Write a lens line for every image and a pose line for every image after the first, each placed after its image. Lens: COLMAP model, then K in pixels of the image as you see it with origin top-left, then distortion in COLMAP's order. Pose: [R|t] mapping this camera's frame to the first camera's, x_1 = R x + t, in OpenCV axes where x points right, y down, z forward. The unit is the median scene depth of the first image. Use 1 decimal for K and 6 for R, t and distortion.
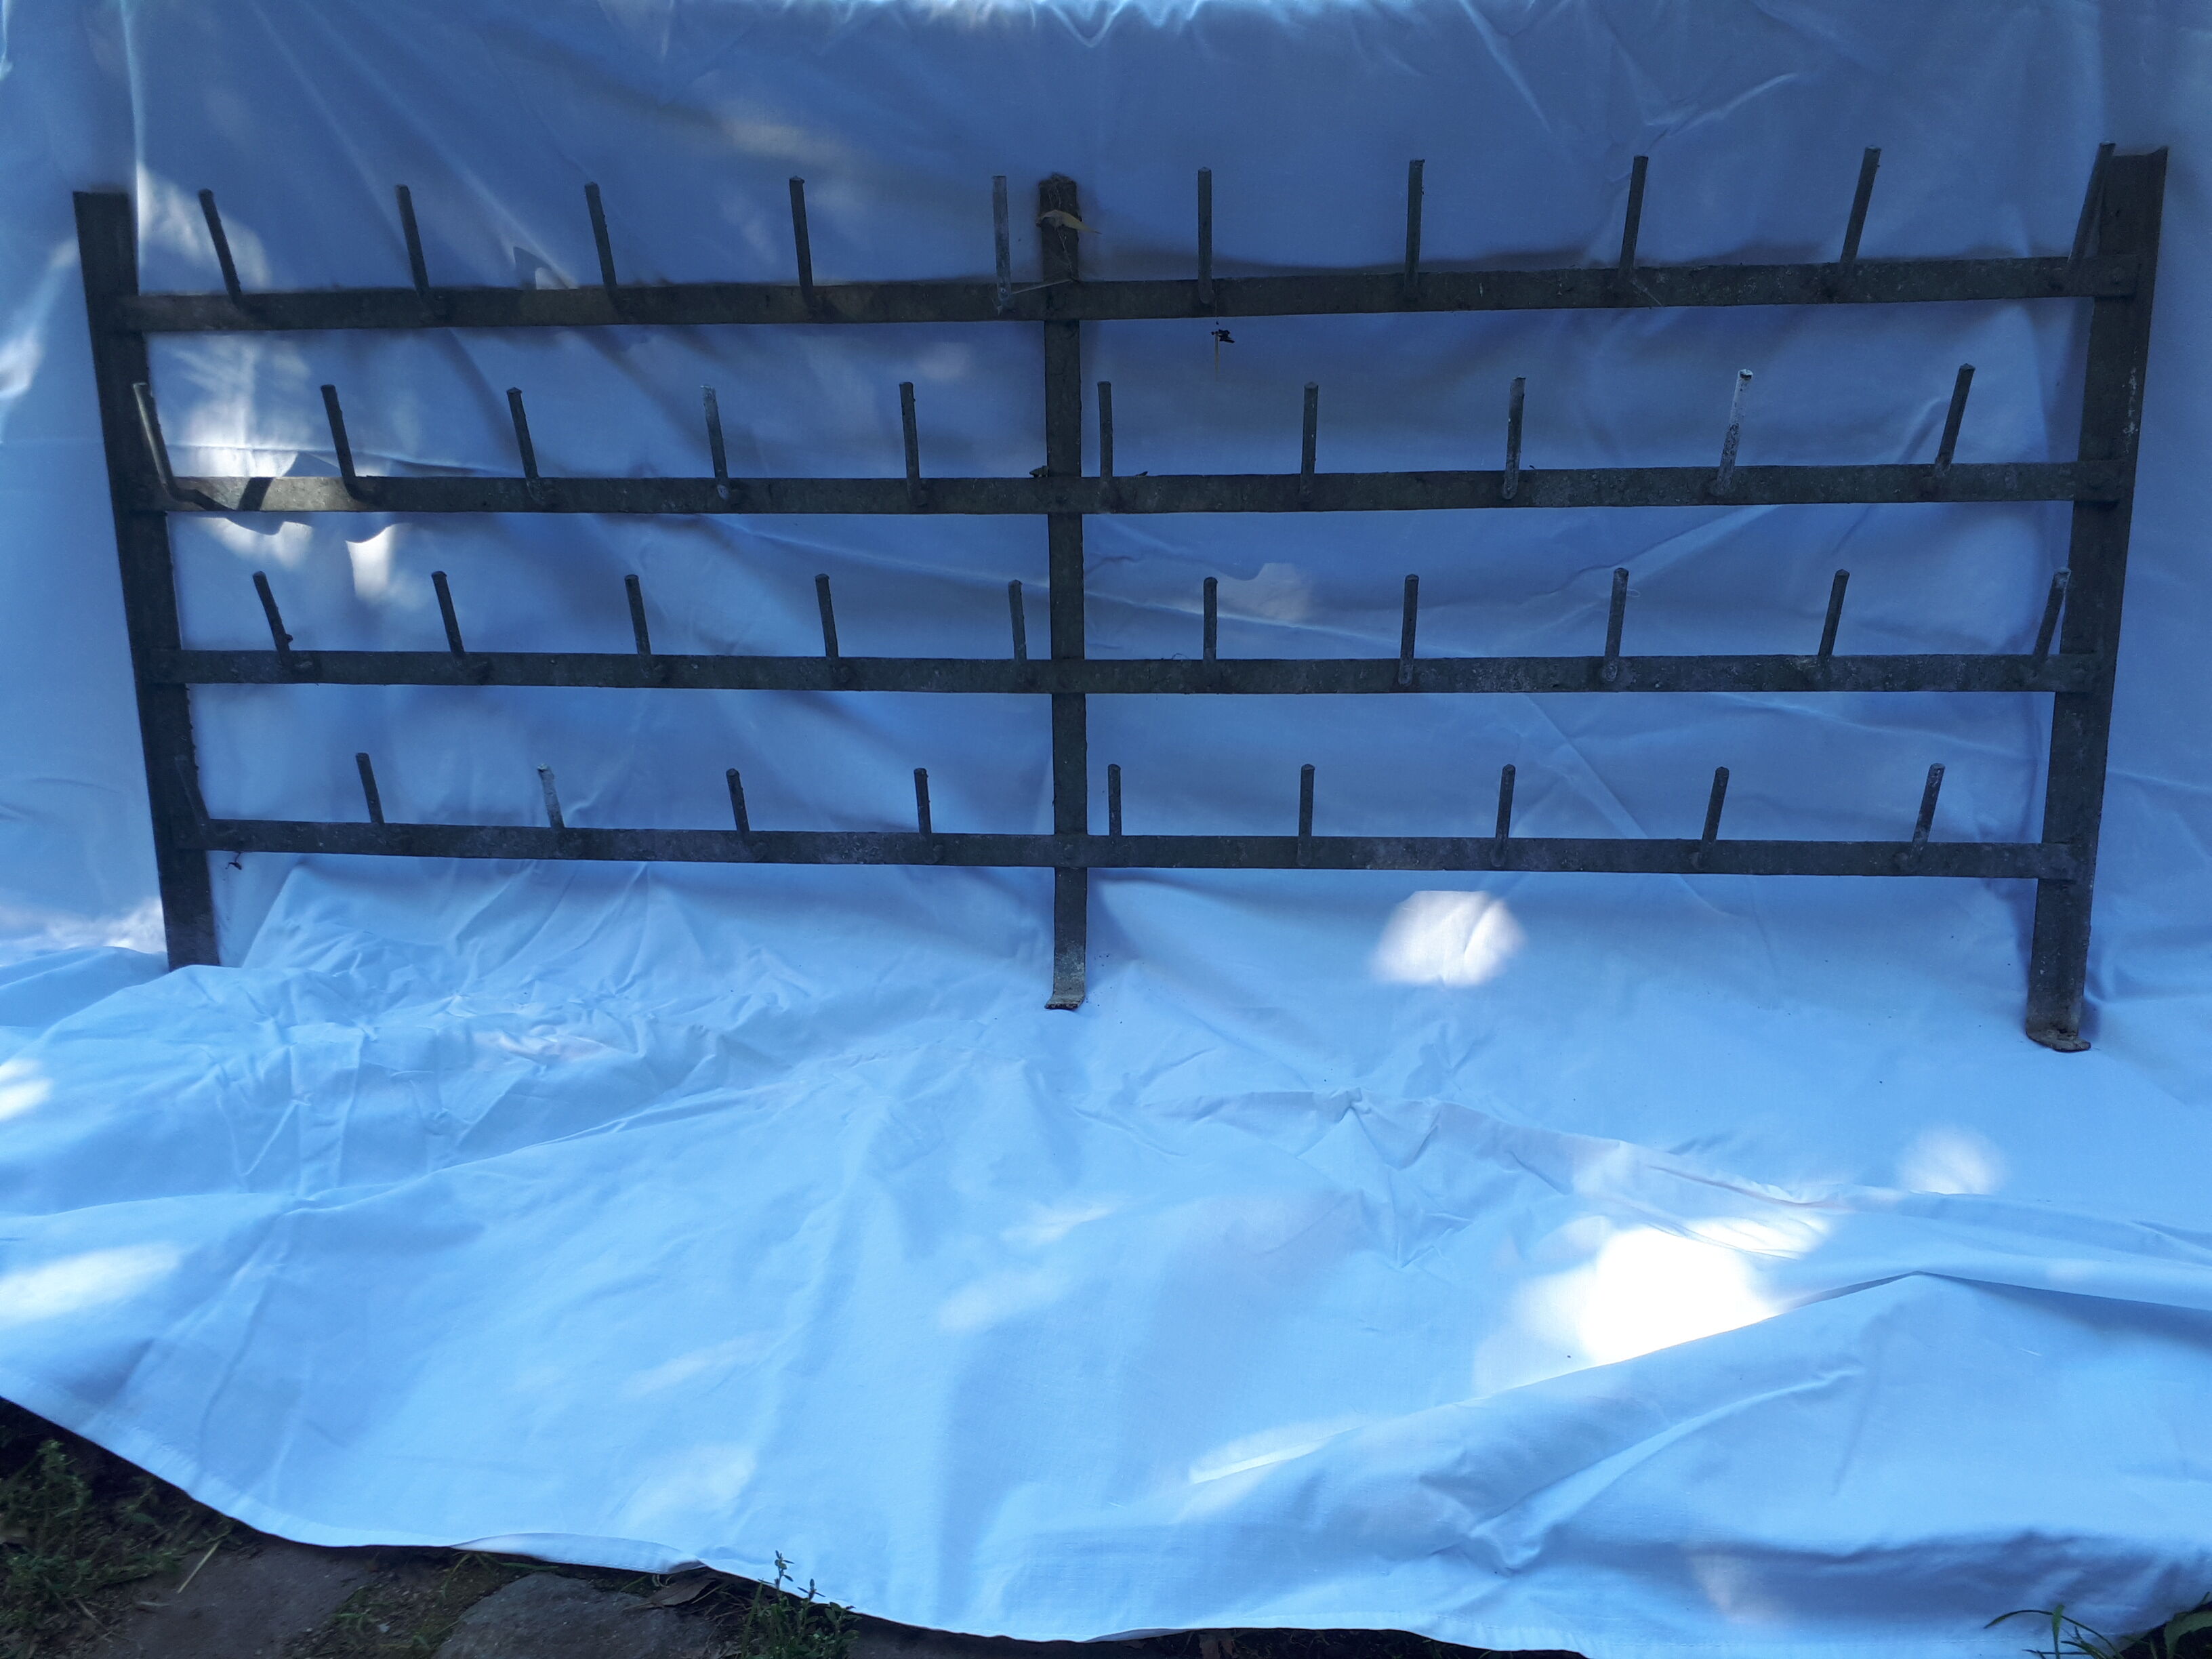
lens RADIAL K [[1719.0, 0, 1106.0], [0, 1719.0, 829.5], [0, 0, 1]] dist [0.051318, -0.003638]
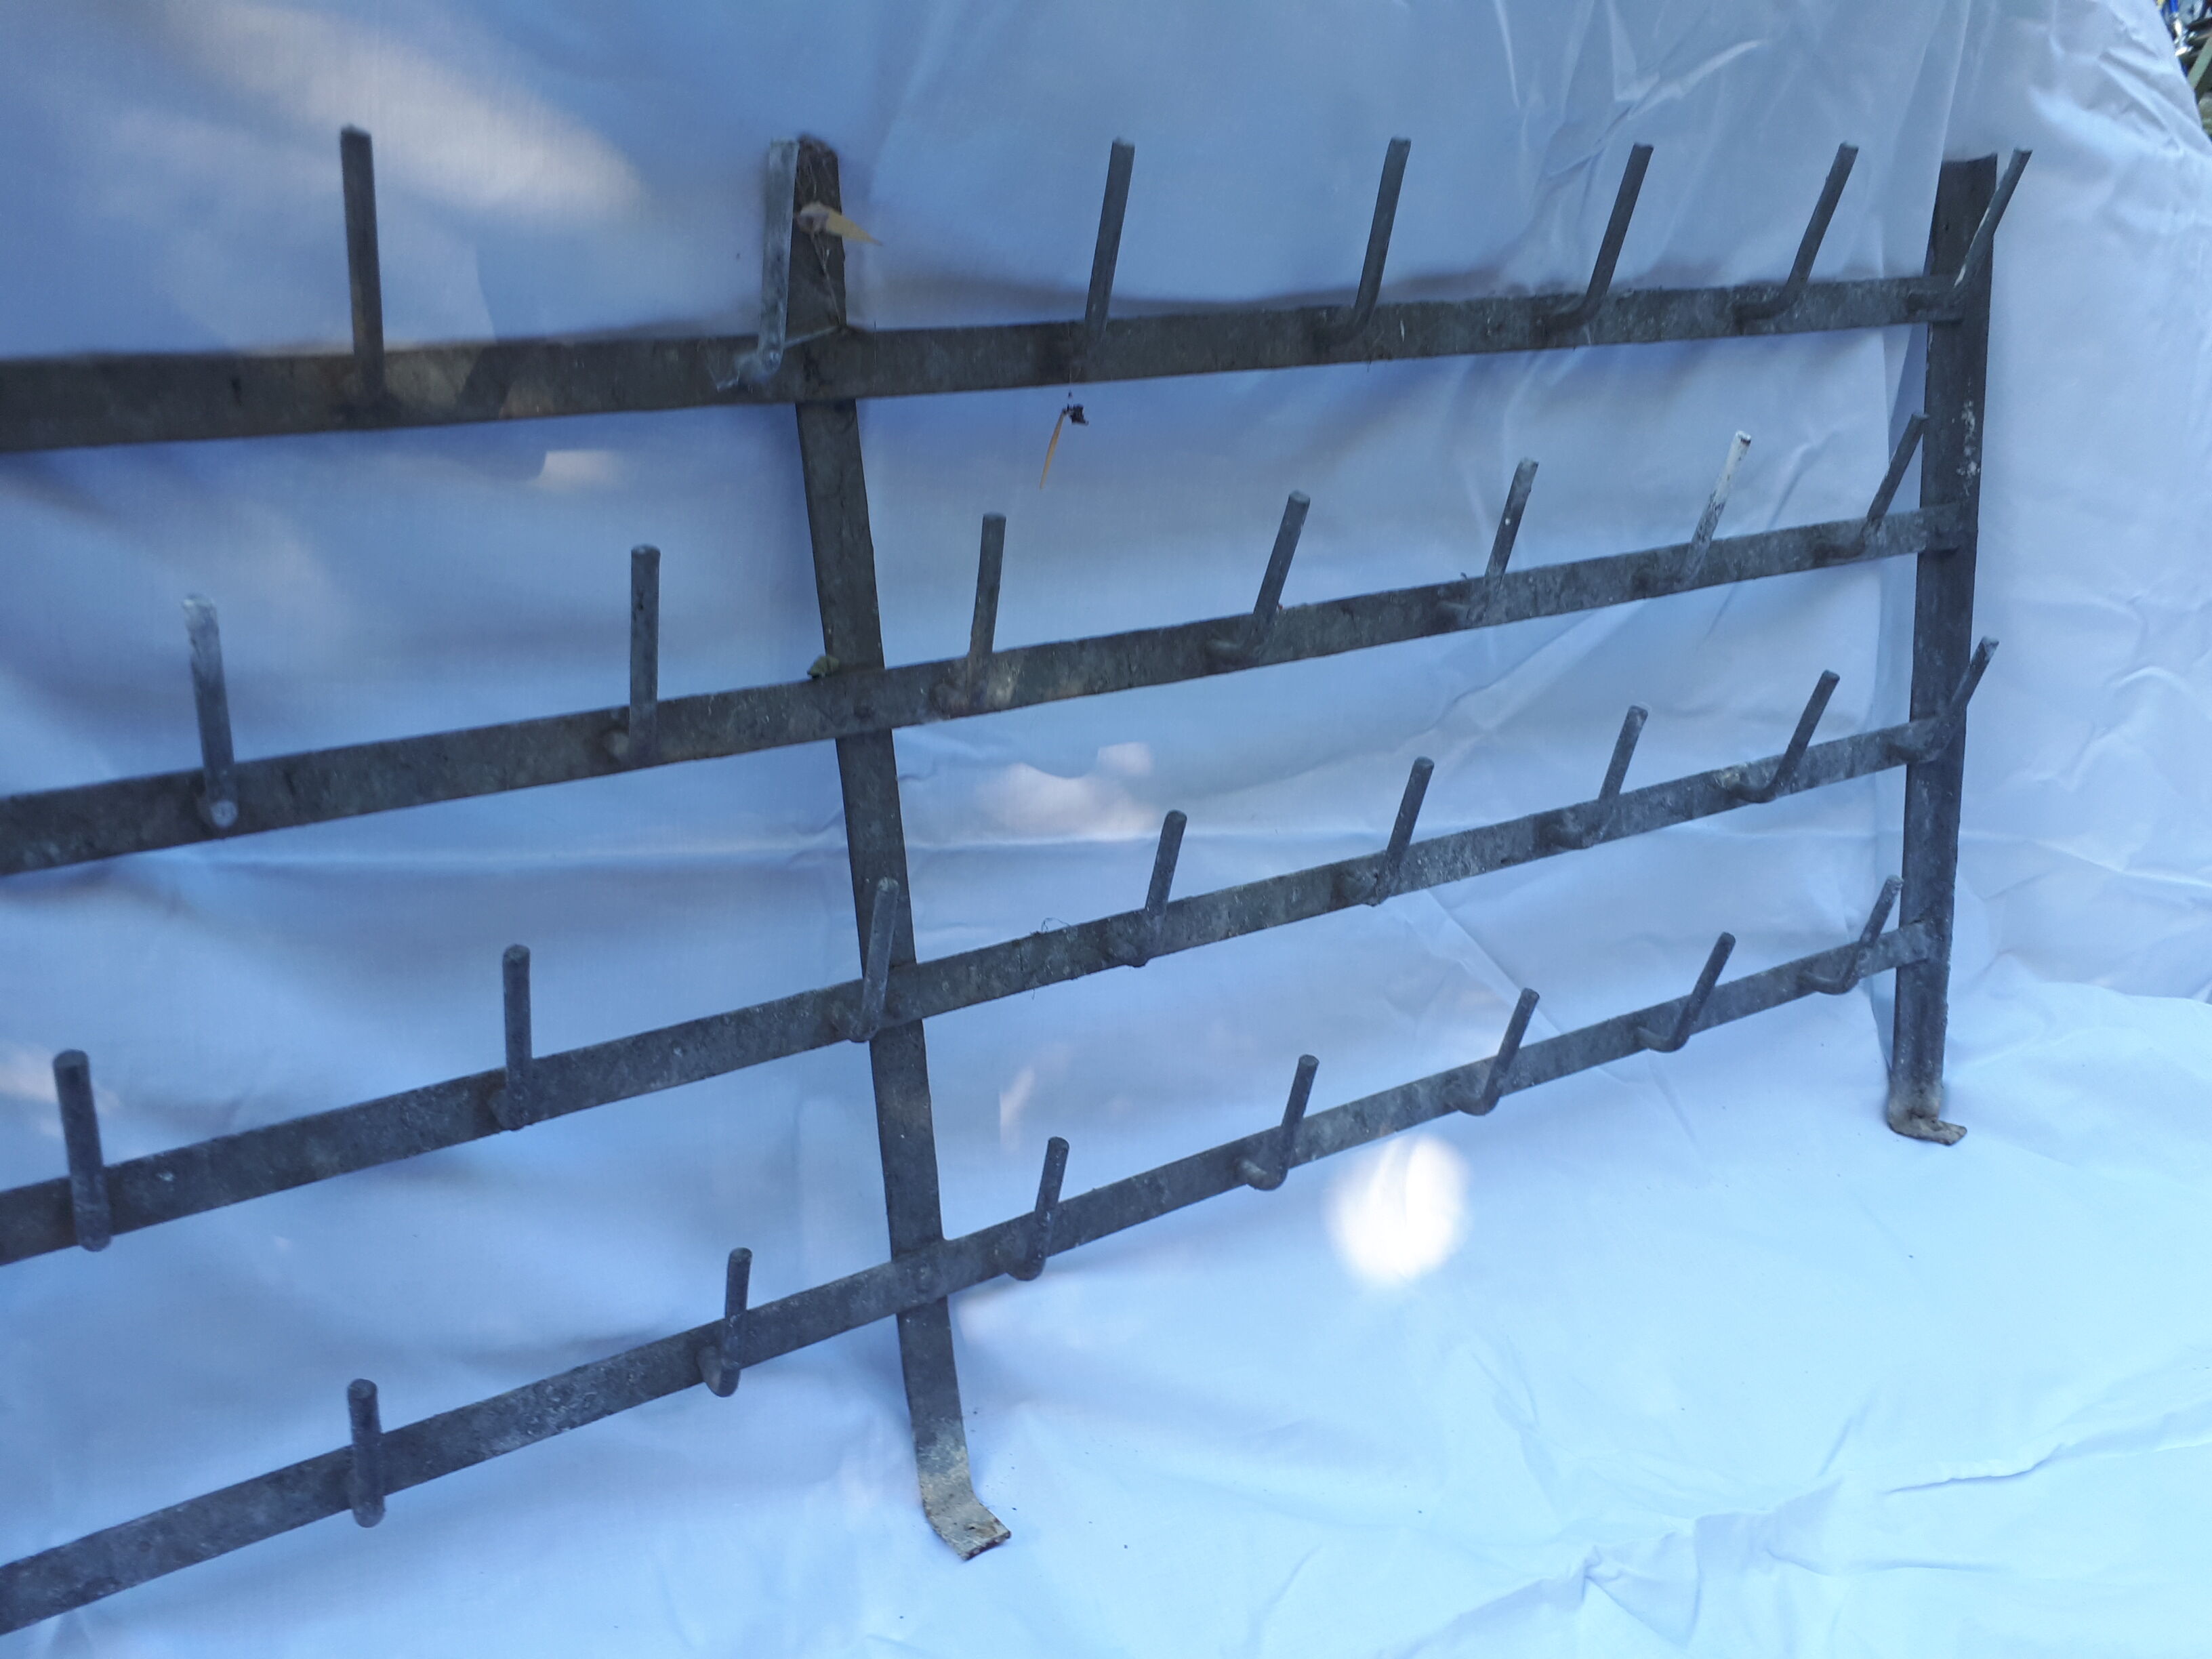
lens RADIAL K [[1769.3, 0, 1193.8], [0, 1769.3, 860.4], [0, 0, 1]] dist [0.155079, -0.281261]
pose [[0.805608, -0.193669, 0.559901, -0.283884], [0.184987, 0.980039, 0.072827, -0.168544], [-0.562829, 0.044905, 0.825353, 0.457896]]
